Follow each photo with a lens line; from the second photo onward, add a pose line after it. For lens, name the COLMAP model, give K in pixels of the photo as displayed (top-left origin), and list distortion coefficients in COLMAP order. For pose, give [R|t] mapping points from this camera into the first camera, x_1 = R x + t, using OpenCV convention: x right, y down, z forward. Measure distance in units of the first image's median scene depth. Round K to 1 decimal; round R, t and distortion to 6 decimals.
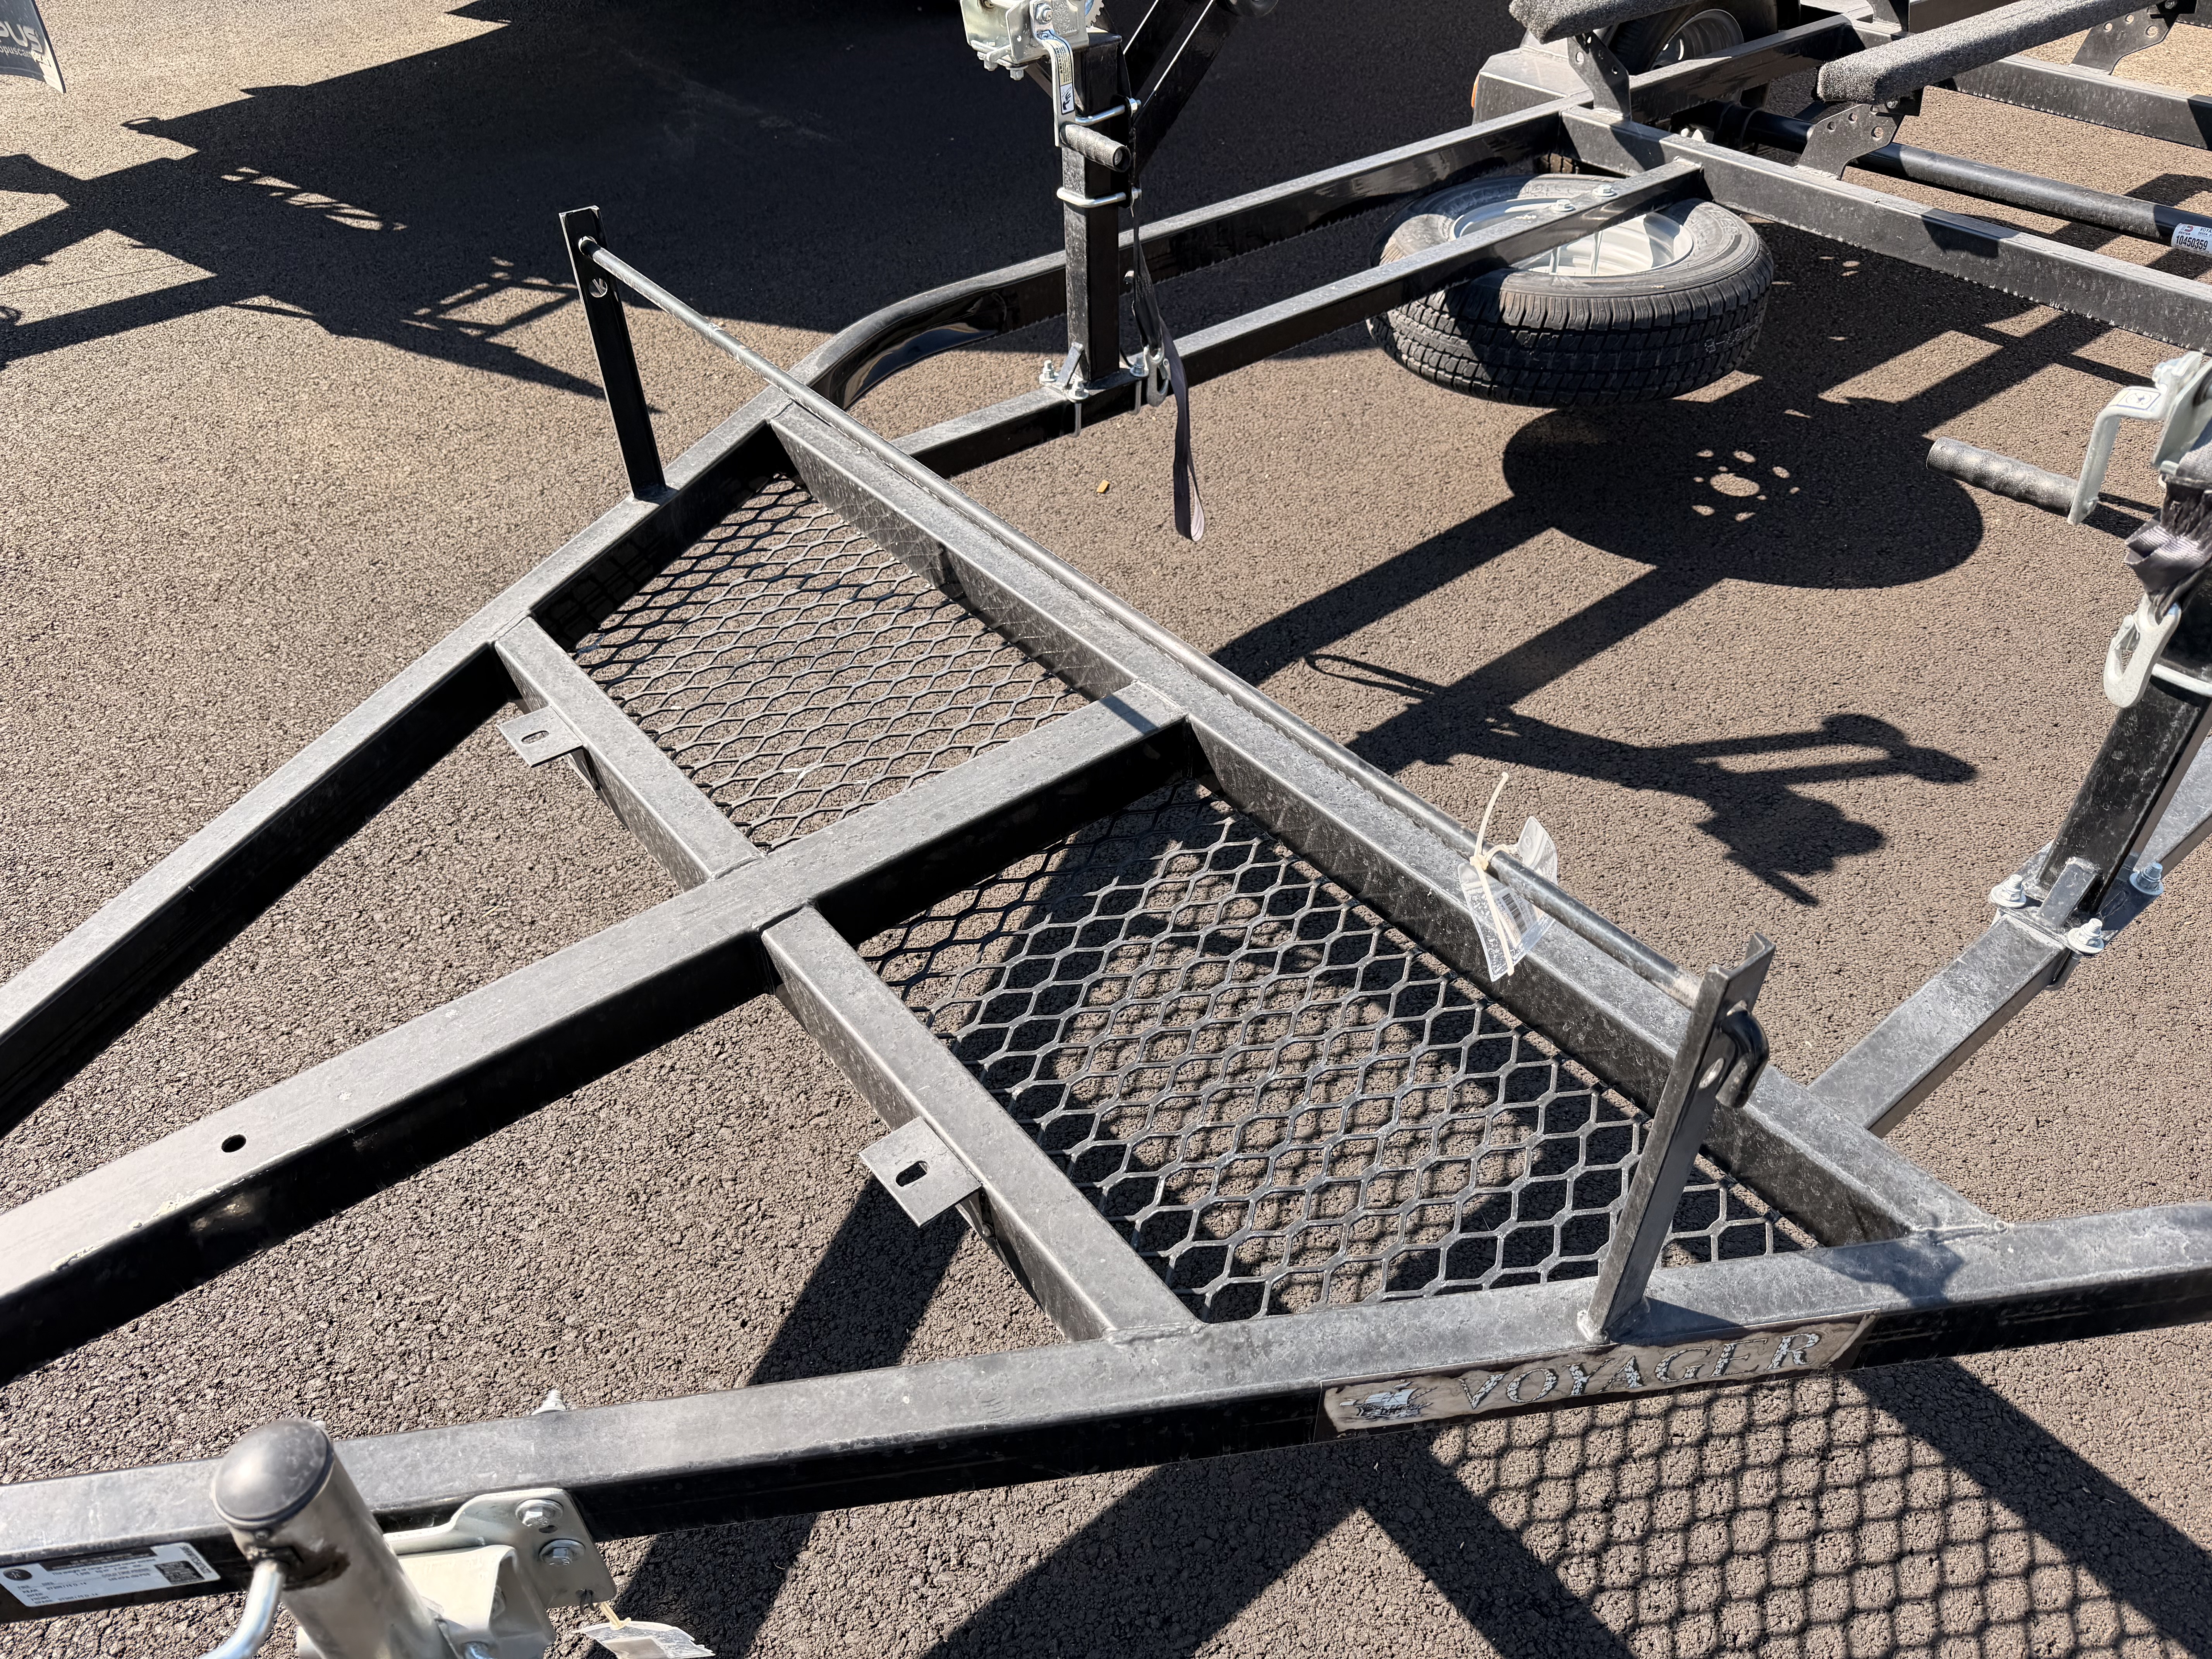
lens RADIAL K [[1547.9, 0, 1119.9], [0, 1547.9, 831.1], [0, 0, 1]] dist [0.003590, 0.000565]
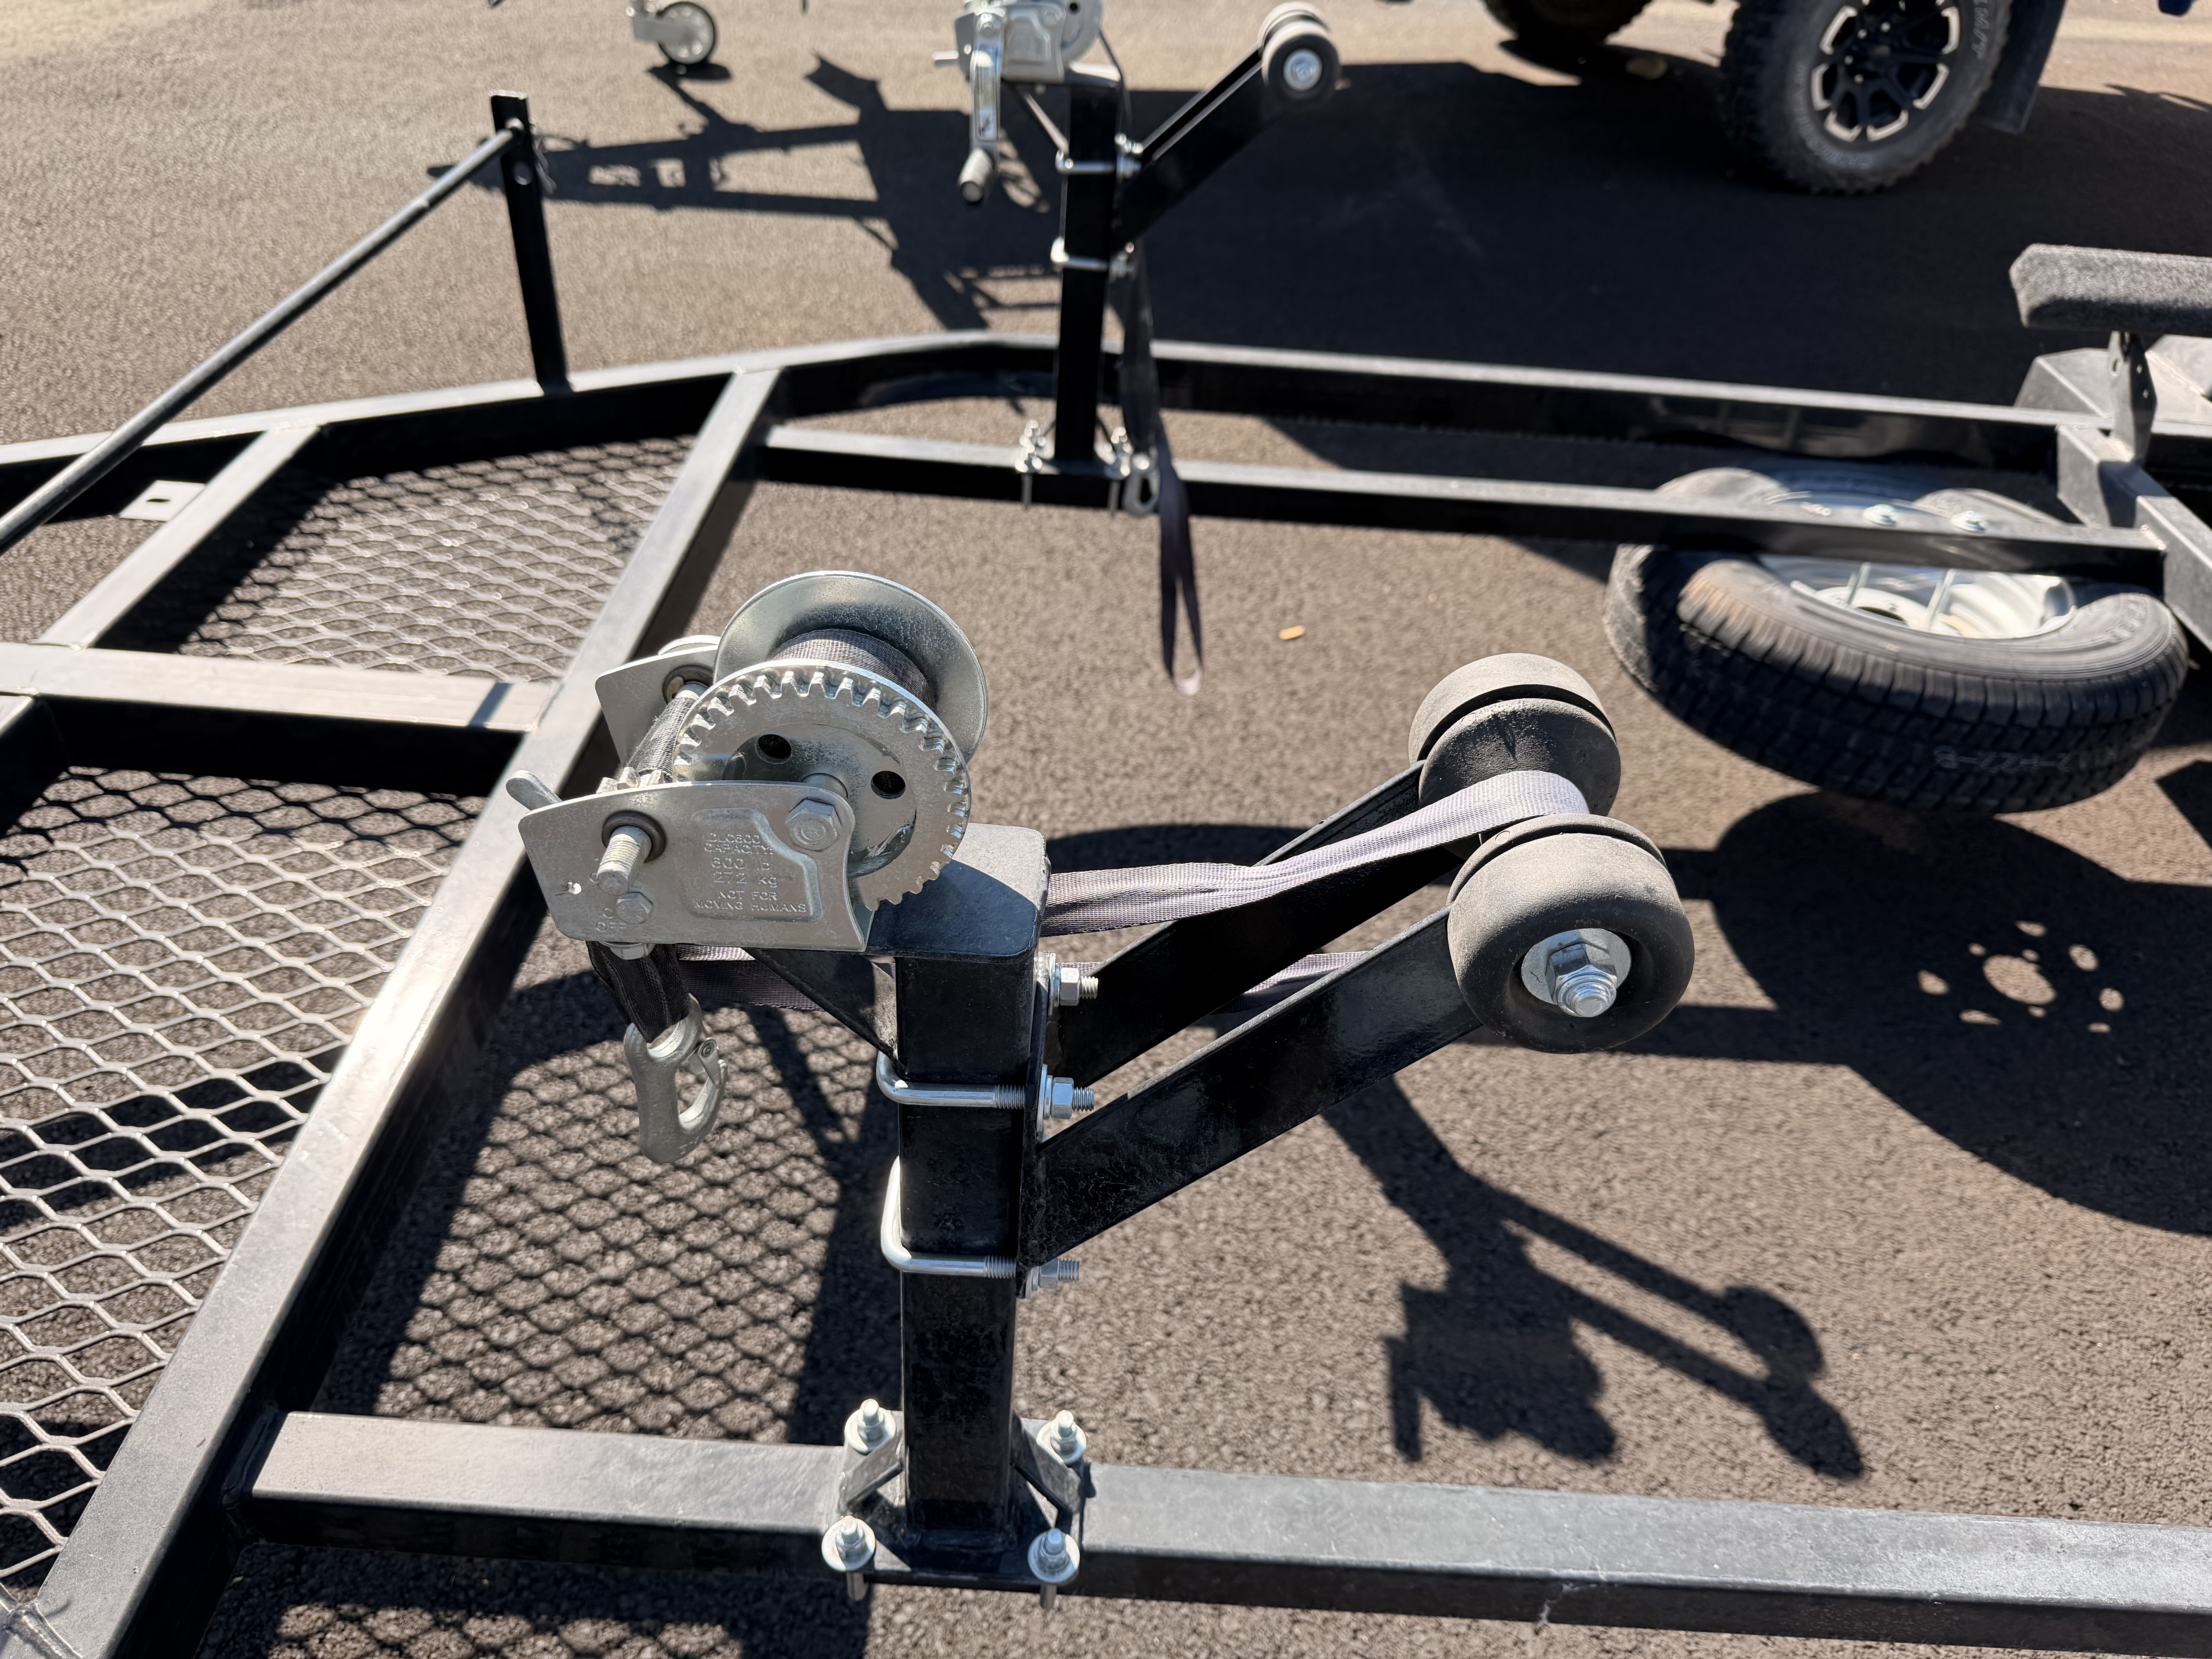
lens RADIAL K [[1542.2, 0, 1080.2], [0, 1542.2, 876.2], [0, 0, 1]] dist [0.063896, -0.111828]
pose [[0.760100, 0.458371, -0.460591, 0.392177], [-0.480465, 0.873666, 0.076558, -0.119750], [0.437495, 0.163106, 0.884304, 0.199543]]
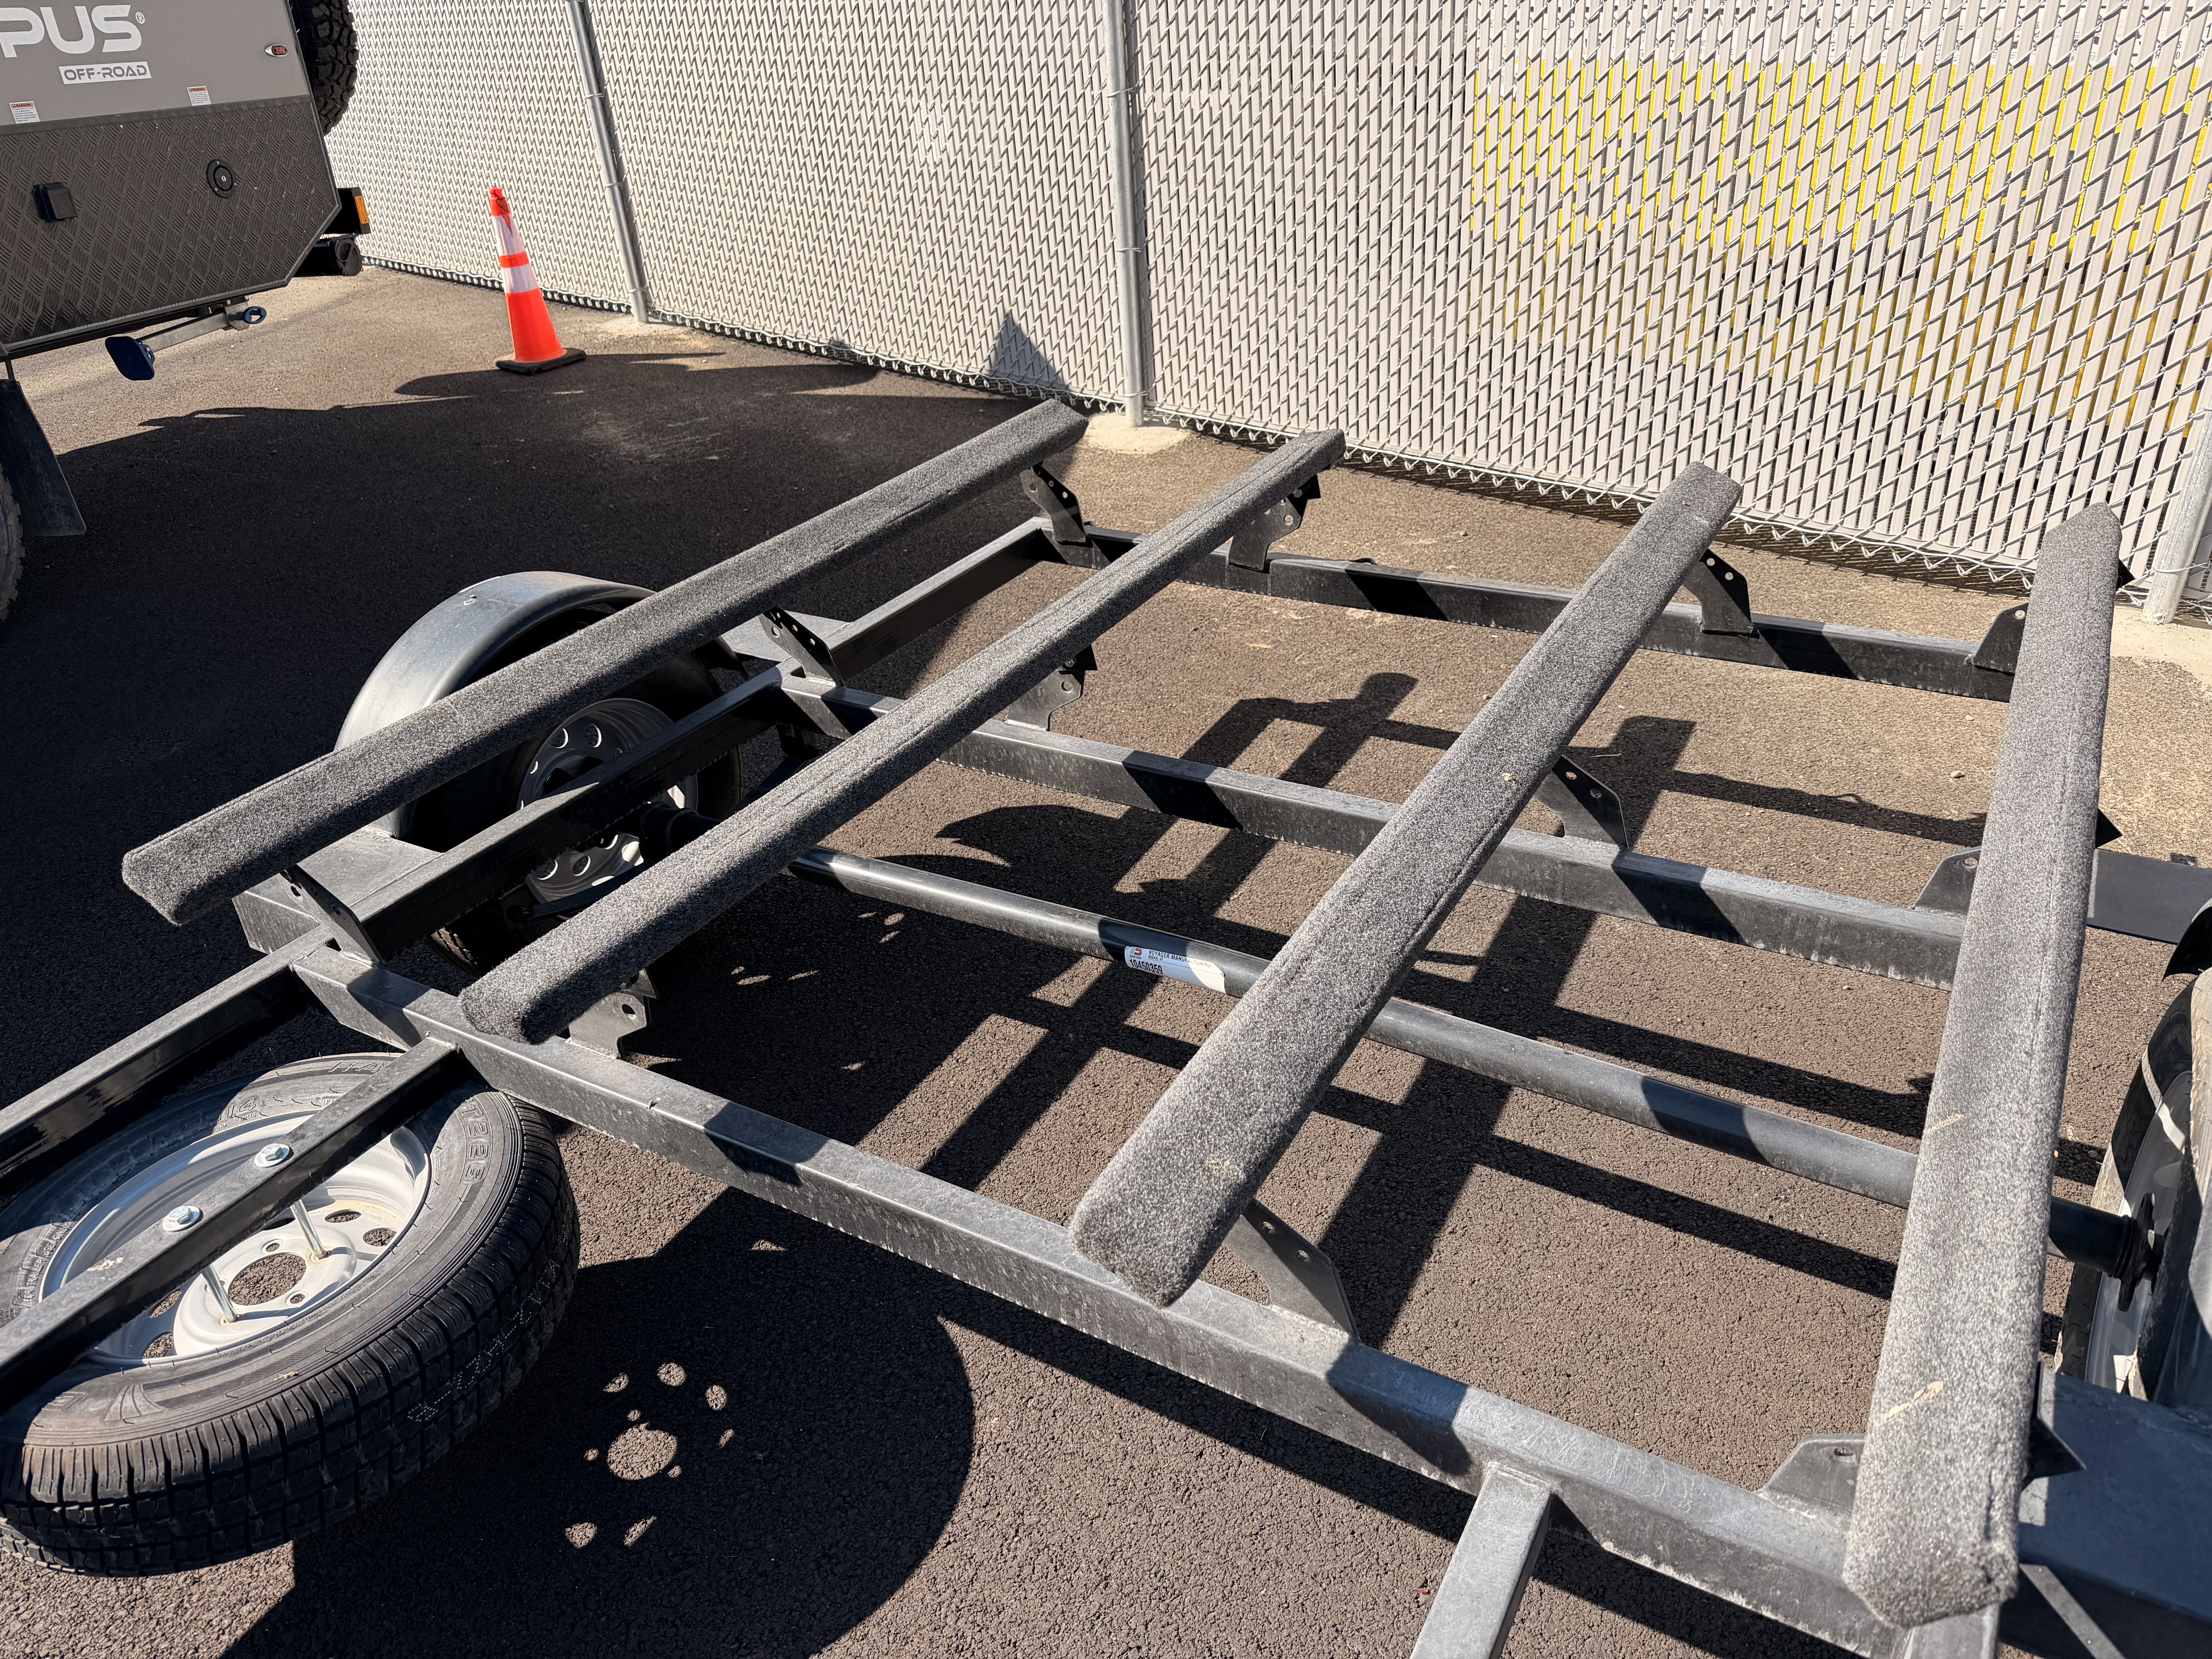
lens RADIAL K [[1542.2, 0, 1080.2], [0, 1542.2, 876.2], [0, 0, 1]] dist [0.063896, -0.111828]
pose [[0.932344, -0.221327, 0.285919, 0.455393], [0.272030, 0.950298, -0.151439, -0.321368], [-0.238190, 0.218971, 0.946212, 0.256843]]
